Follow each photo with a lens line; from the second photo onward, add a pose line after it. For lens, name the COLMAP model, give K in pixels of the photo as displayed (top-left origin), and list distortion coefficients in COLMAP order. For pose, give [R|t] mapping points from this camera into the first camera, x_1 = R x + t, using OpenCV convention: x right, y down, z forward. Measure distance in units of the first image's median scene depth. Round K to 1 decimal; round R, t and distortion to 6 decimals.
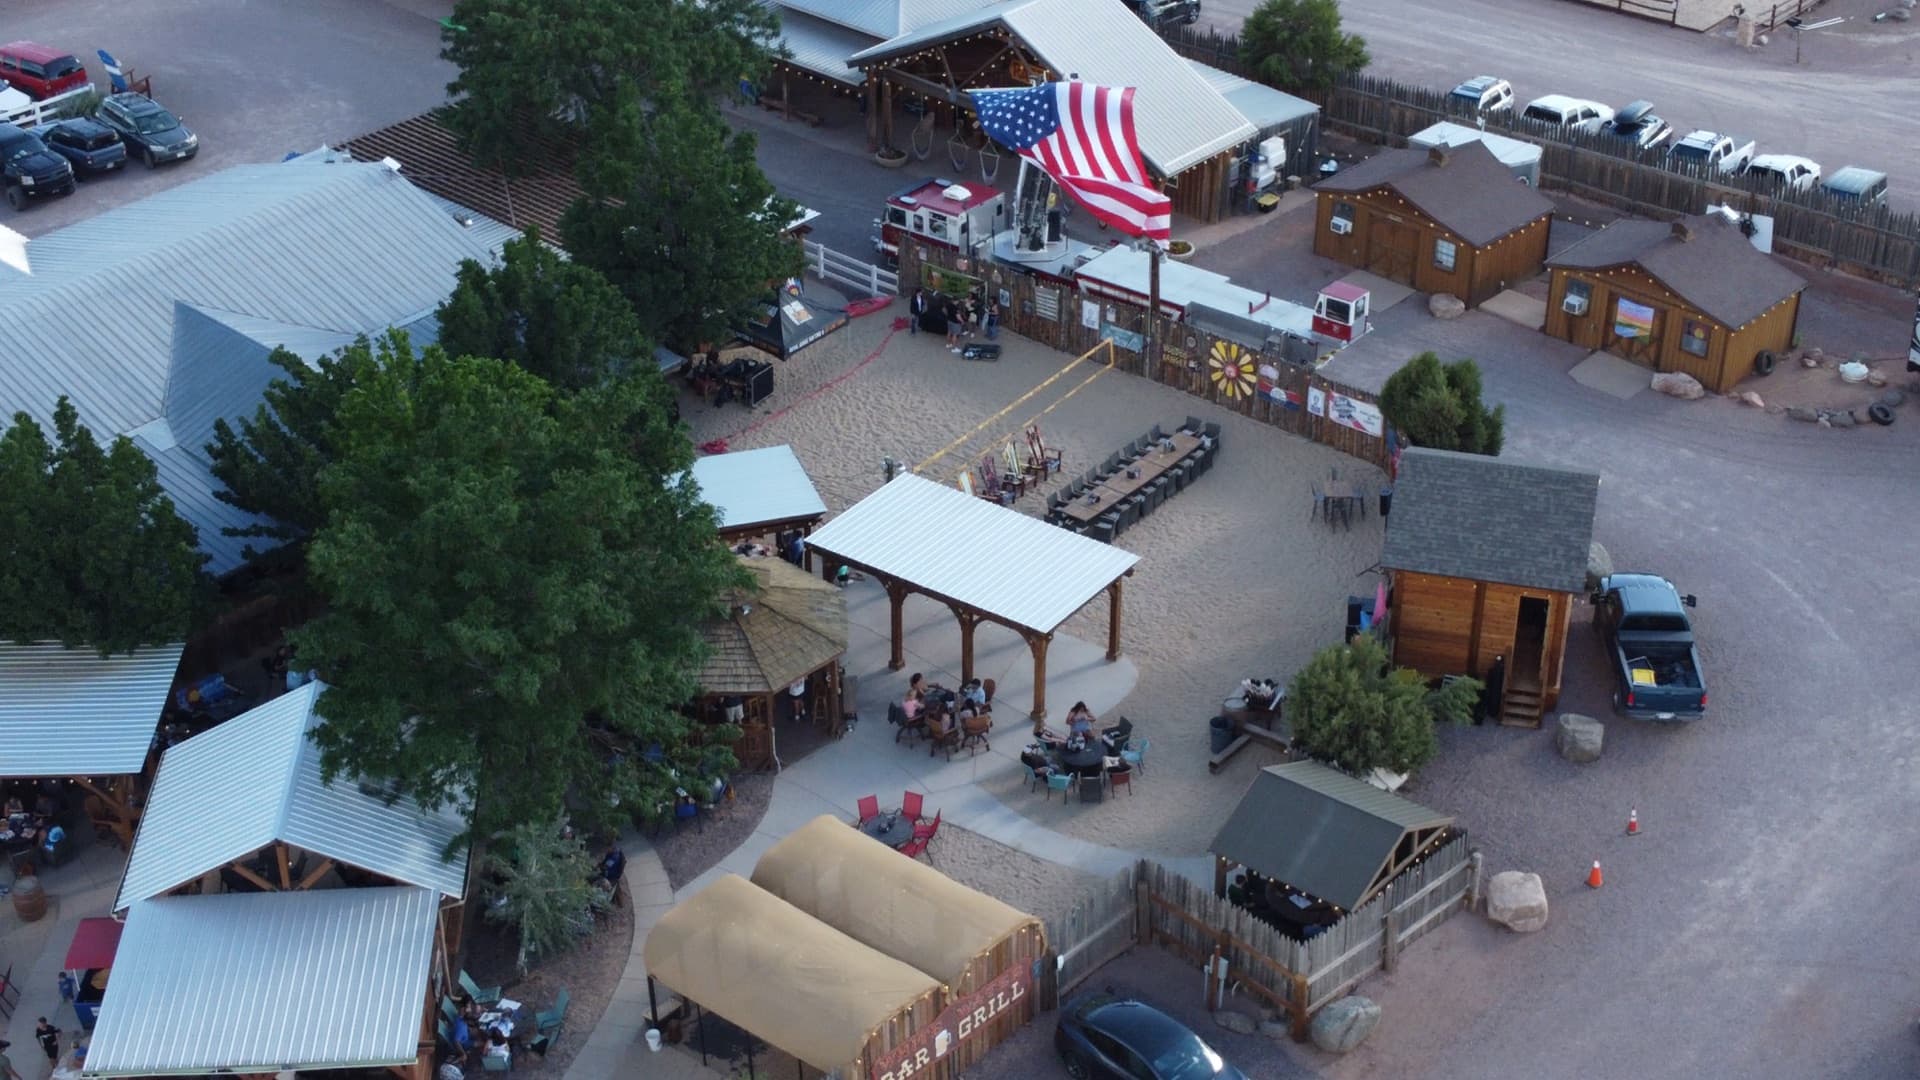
lens RADIAL K [[2881.9, 0, 960.0], [0, 2881.9, 540.0], [0, 0, 1]] dist [-0.003838, -0.008866]
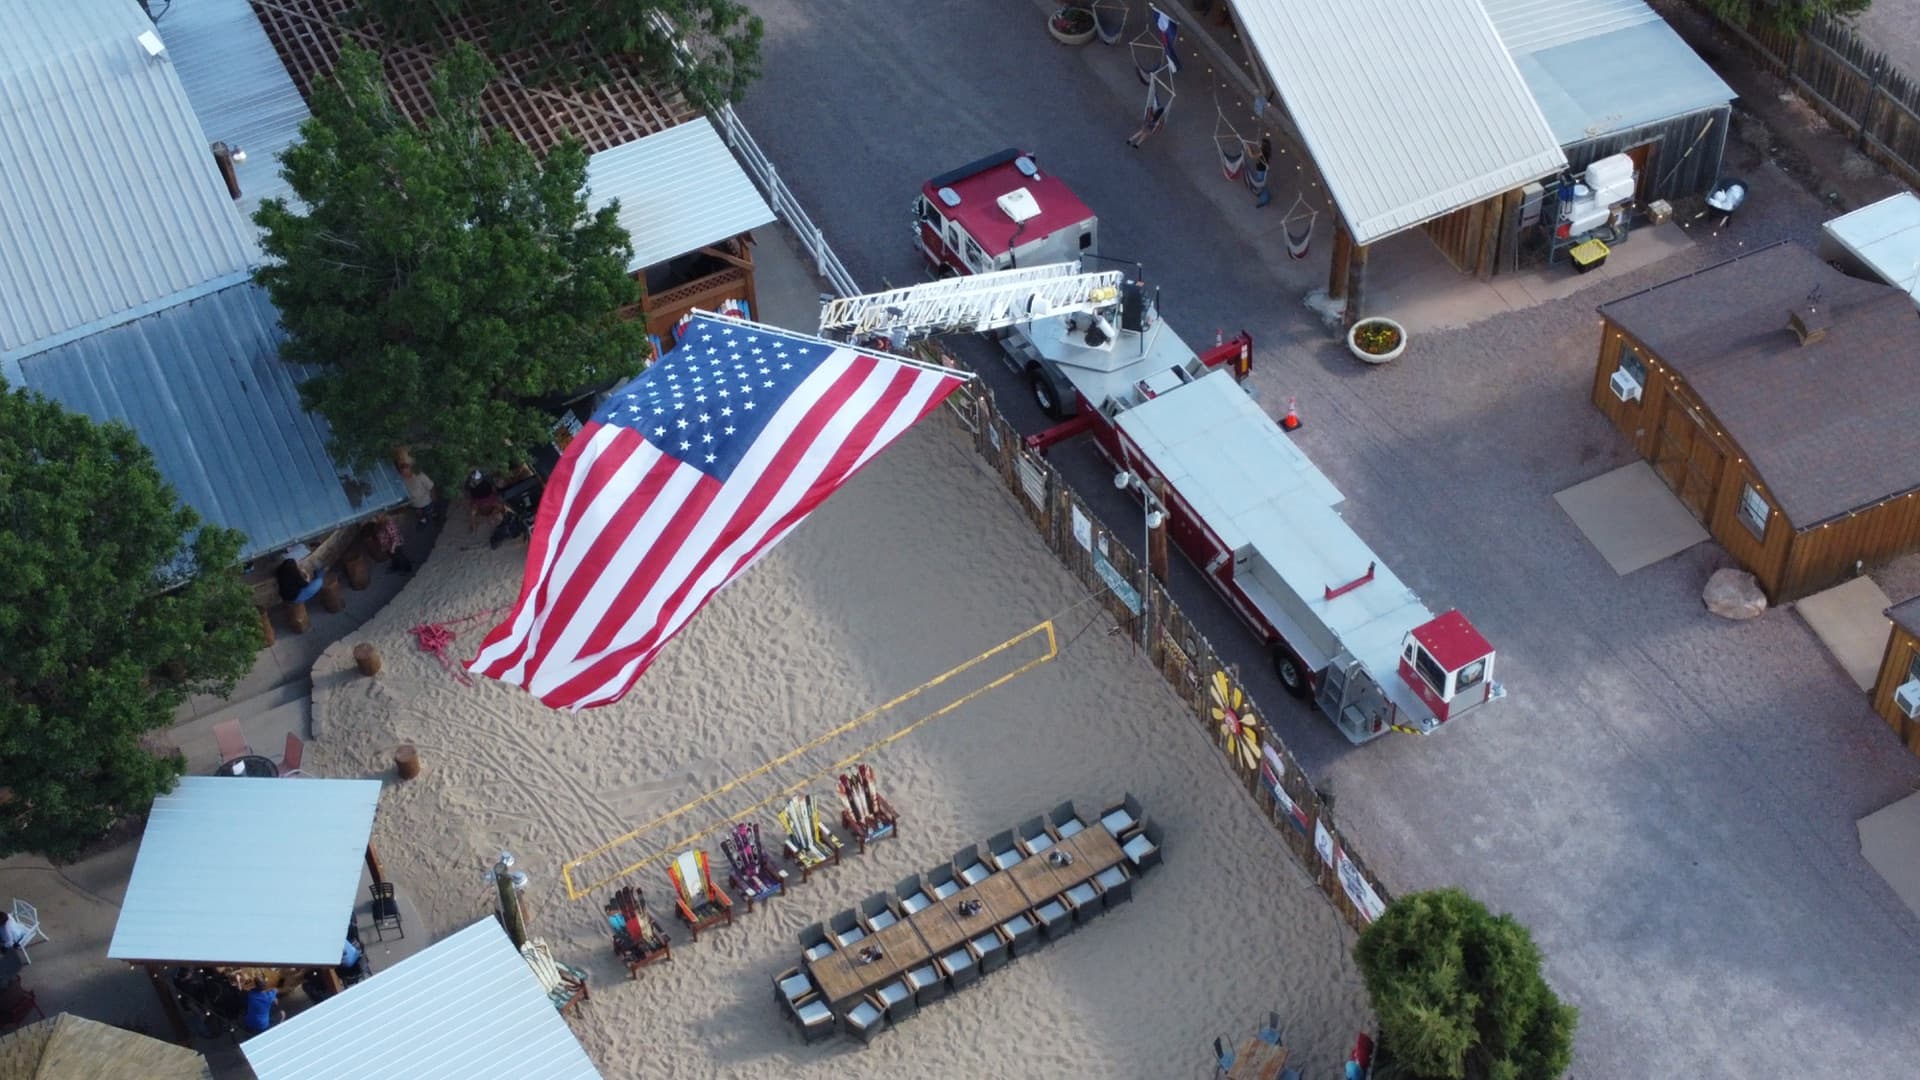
lens RADIAL K [[2881.9, 0, 960.0], [0, 2881.9, 540.0], [0, 0, 1]] dist [-0.003838, -0.008866]
pose [[0.926798, 0.246384, -0.283443, 0.186720], [-0.153955, 0.937642, 0.311648, -0.250977], [0.342553, -0.245197, 0.906937, 0.417706]]
